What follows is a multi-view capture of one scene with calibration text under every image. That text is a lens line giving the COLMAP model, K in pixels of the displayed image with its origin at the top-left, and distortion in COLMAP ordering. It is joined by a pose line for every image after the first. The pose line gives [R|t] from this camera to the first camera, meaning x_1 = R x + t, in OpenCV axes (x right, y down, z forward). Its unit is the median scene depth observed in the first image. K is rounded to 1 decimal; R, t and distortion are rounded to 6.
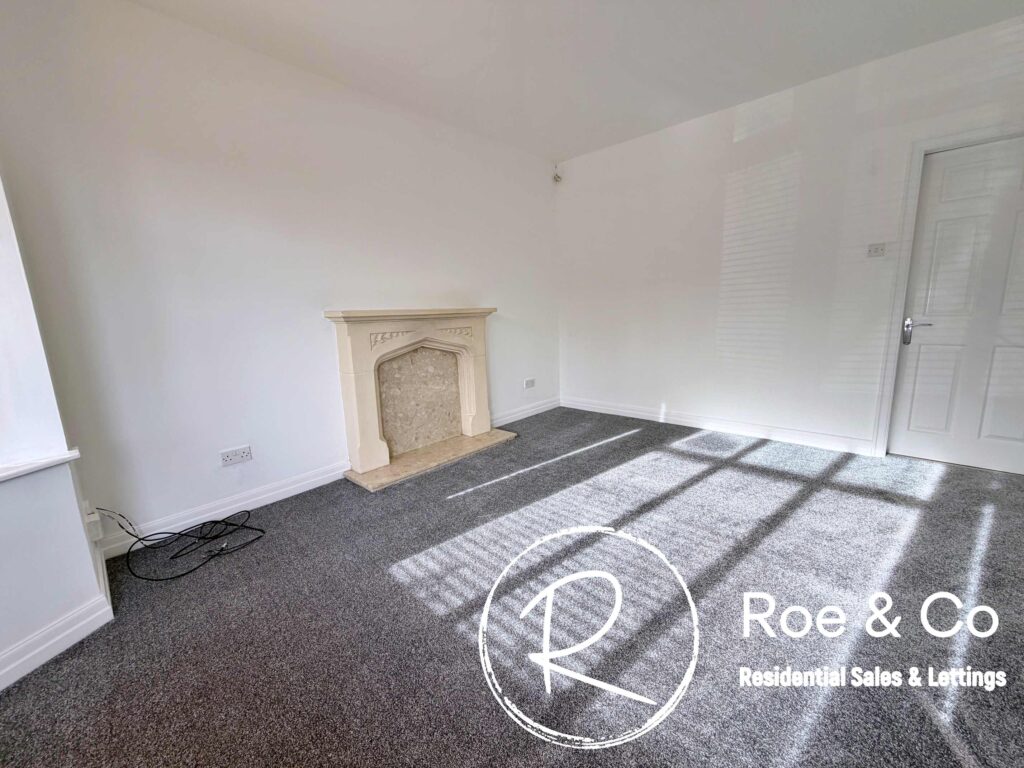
lens RADIAL K [[409.9, 0, 507.8], [0, 409.9, 382.0], [0, 0, 1]] dist [0.002575, -0.000930]
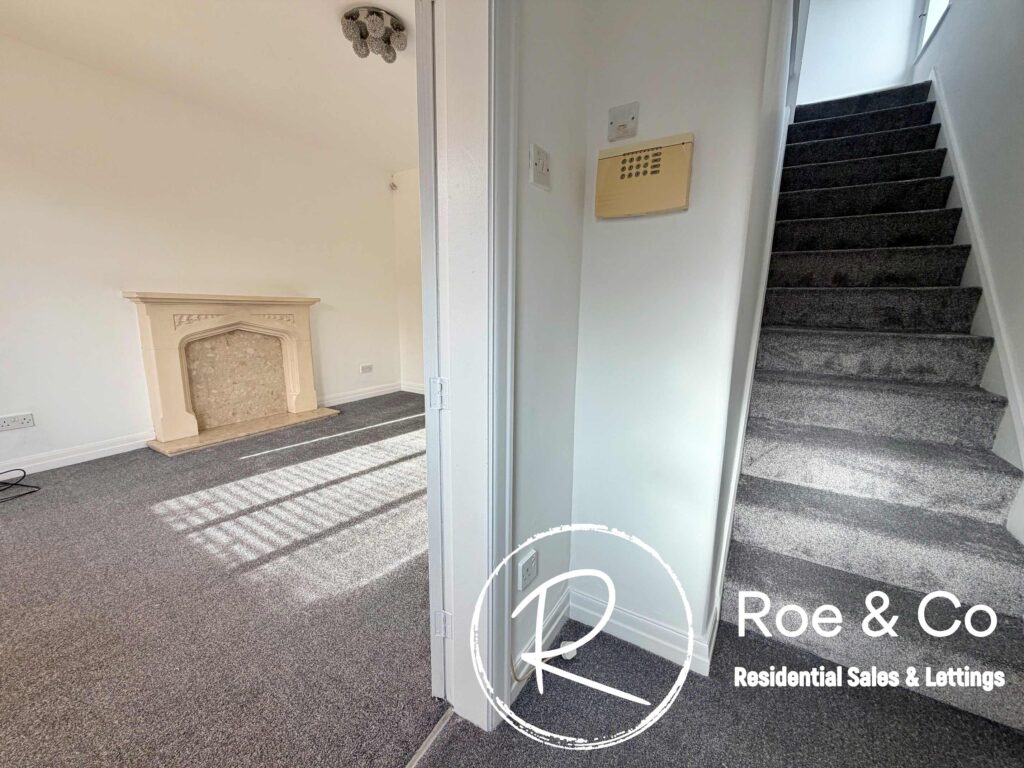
lens RADIAL K [[409.9, 0, 509.9], [0, 409.9, 382.8], [0, 0, 1]] dist [0.002575, -0.000930]
pose [[0.980138, 0.010960, 0.198013, 0.315678], [-0.011884, 0.999923, 0.003479, 0.048118], [-0.197959, -0.005764, 0.980193, -0.245339]]
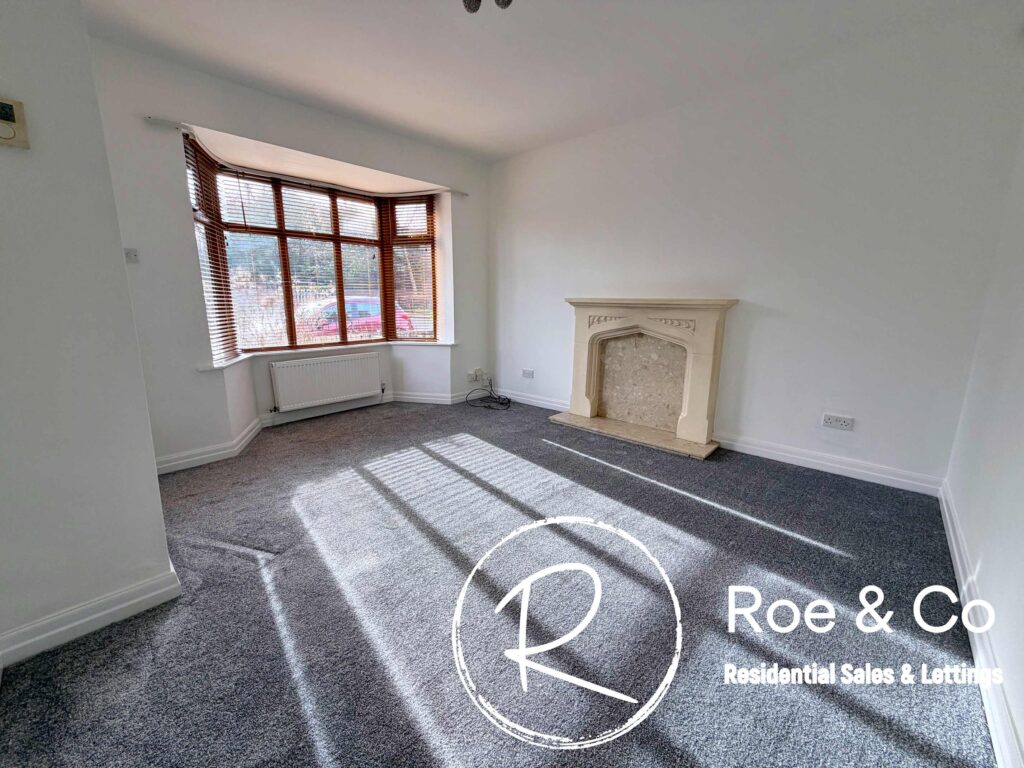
lens RADIAL K [[409.9, 0, 507.5], [0, 409.9, 382.3], [0, 0, 1]] dist [0.002575, -0.000930]
pose [[-0.001886, 0.230233, -0.973134, 0.962093], [-0.185173, 0.956226, 0.226591, -0.154348], [0.982704, 0.180625, 0.040829, 0.684964]]
